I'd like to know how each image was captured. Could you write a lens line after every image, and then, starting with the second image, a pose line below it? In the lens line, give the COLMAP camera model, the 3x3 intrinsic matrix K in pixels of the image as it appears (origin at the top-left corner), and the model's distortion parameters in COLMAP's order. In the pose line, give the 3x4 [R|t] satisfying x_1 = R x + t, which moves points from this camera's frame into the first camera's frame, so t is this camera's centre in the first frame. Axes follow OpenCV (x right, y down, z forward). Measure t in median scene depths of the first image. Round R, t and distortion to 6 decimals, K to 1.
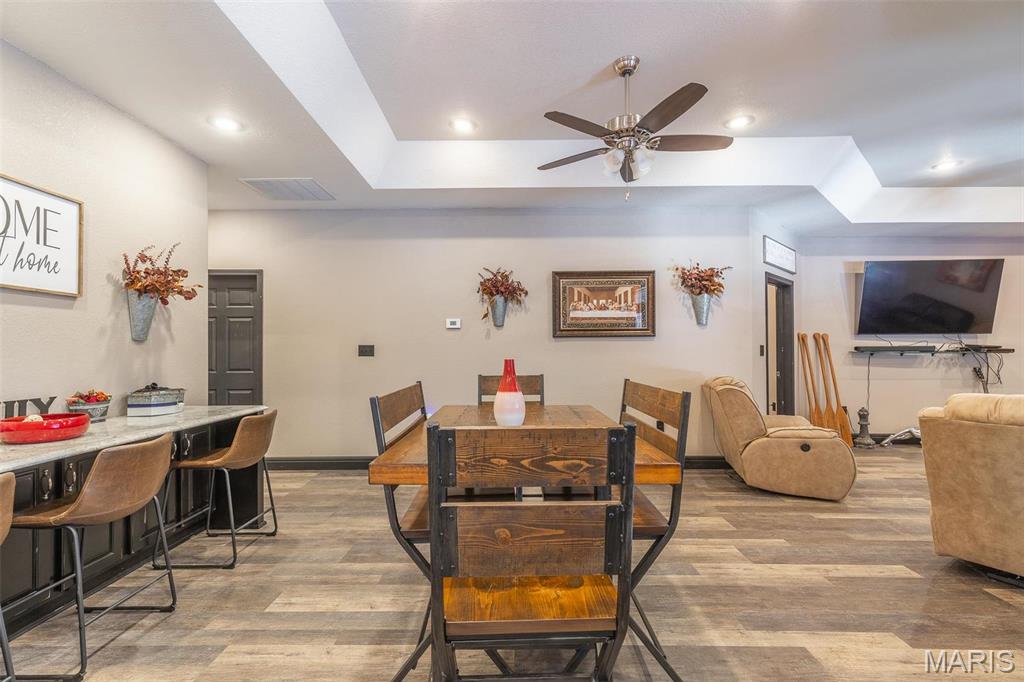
lens RADIAL K [[455.2, 0, 511.7], [0, 455.2, 349.6], [0, 0, 1]] dist [-0.000909, -0.000537]
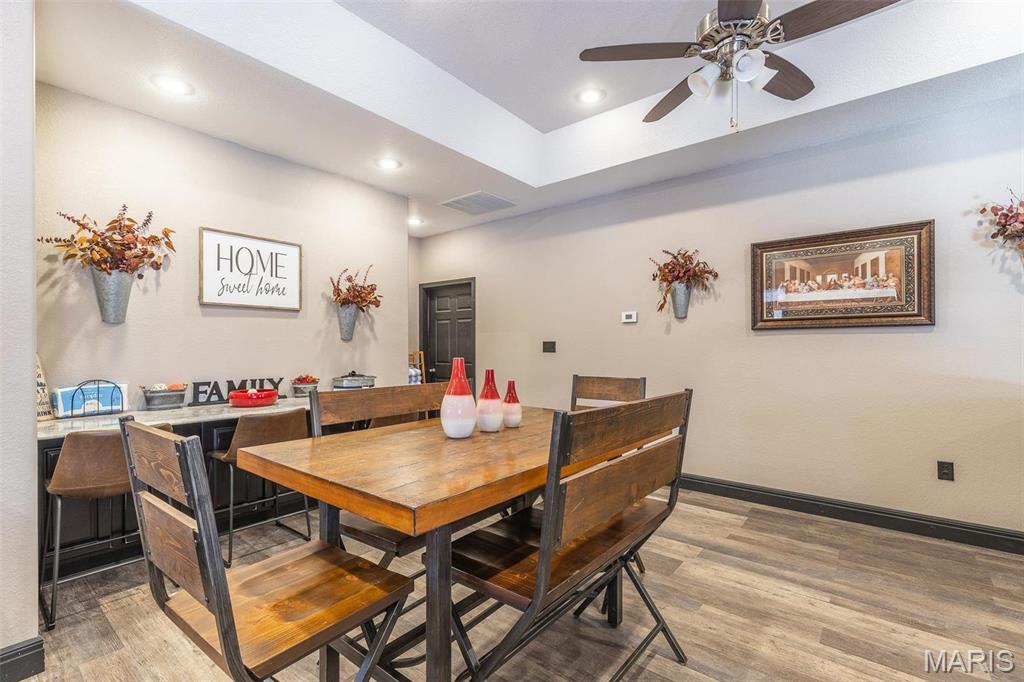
lens RADIAL K [[455.2, 0, 511.7], [0, 455.2, 349.6], [0, 0, 1]] dist [-0.000909, -0.000537]
pose [[0.778587, 0.006727, -0.627501, 0.259008], [0.000280, 0.999939, 0.011067, -0.002792], [0.627537, -0.008792, 0.778537, 0.152430]]
